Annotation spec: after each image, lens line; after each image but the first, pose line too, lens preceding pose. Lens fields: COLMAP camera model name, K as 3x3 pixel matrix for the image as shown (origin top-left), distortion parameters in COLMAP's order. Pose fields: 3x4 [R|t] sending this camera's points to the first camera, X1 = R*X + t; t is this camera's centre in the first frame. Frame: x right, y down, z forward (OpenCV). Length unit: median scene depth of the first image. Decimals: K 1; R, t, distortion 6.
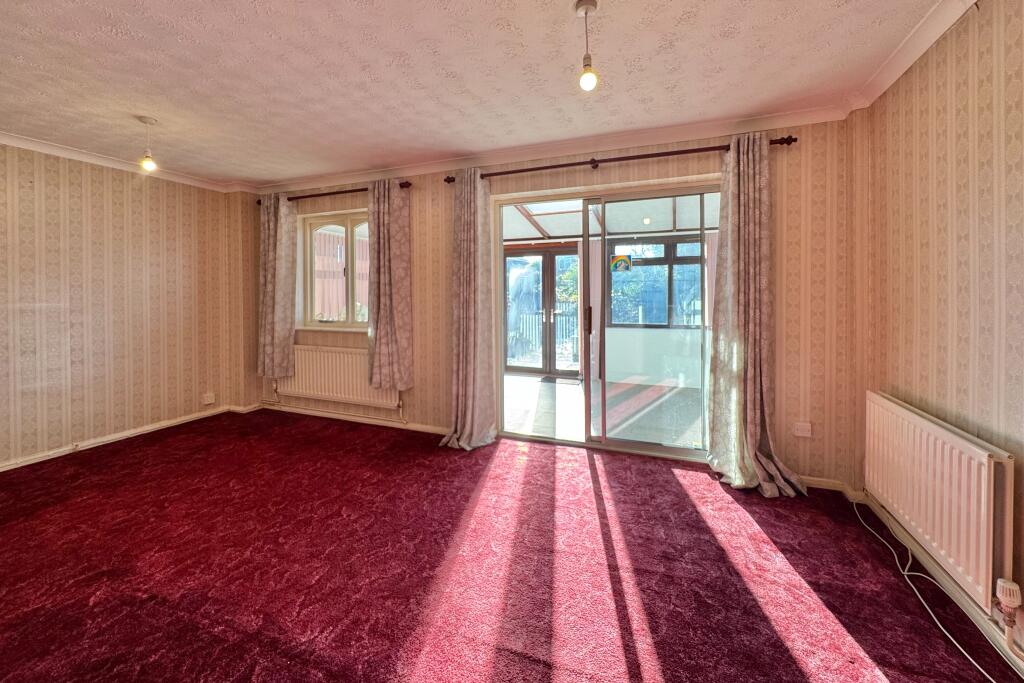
lens RADIAL K [[412.6, 0, 512.3], [0, 412.6, 294.9], [0, 0, 1]] dist [-0.000670, -0.000007]
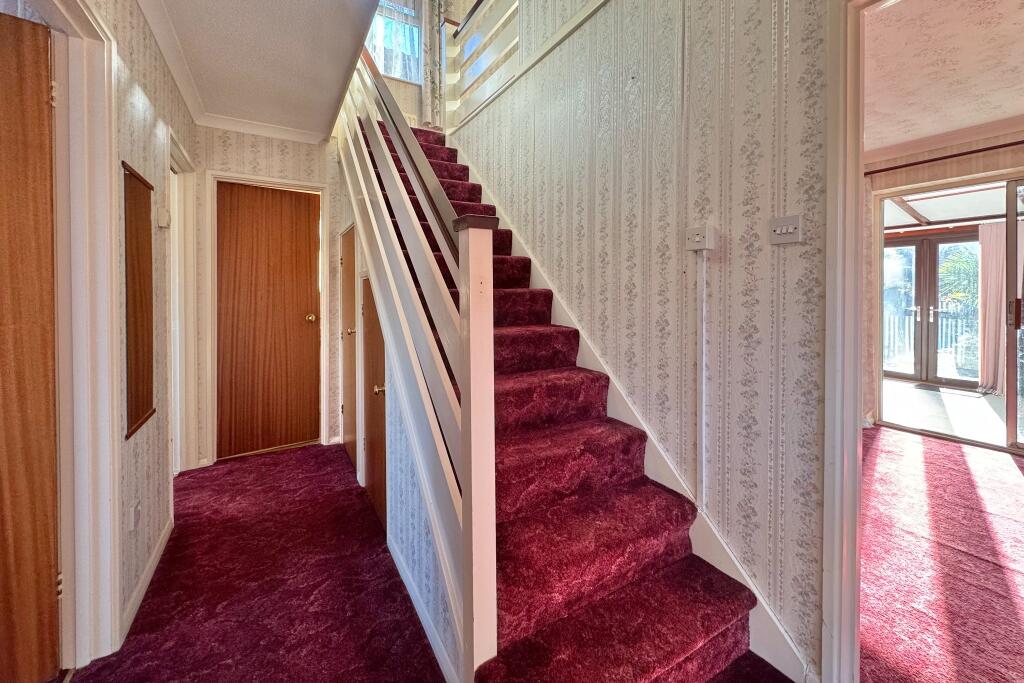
lens RADIAL K [[412.6, 0, 512.3], [0, 412.6, 294.9], [0, 0, 1]] dist [-0.000670, -0.000007]
pose [[0.794813, 0.006581, -0.606818, -0.133032], [-0.006916, 0.999974, 0.001785, 0.024881], [0.606815, 0.002778, 0.794839, -0.363797]]
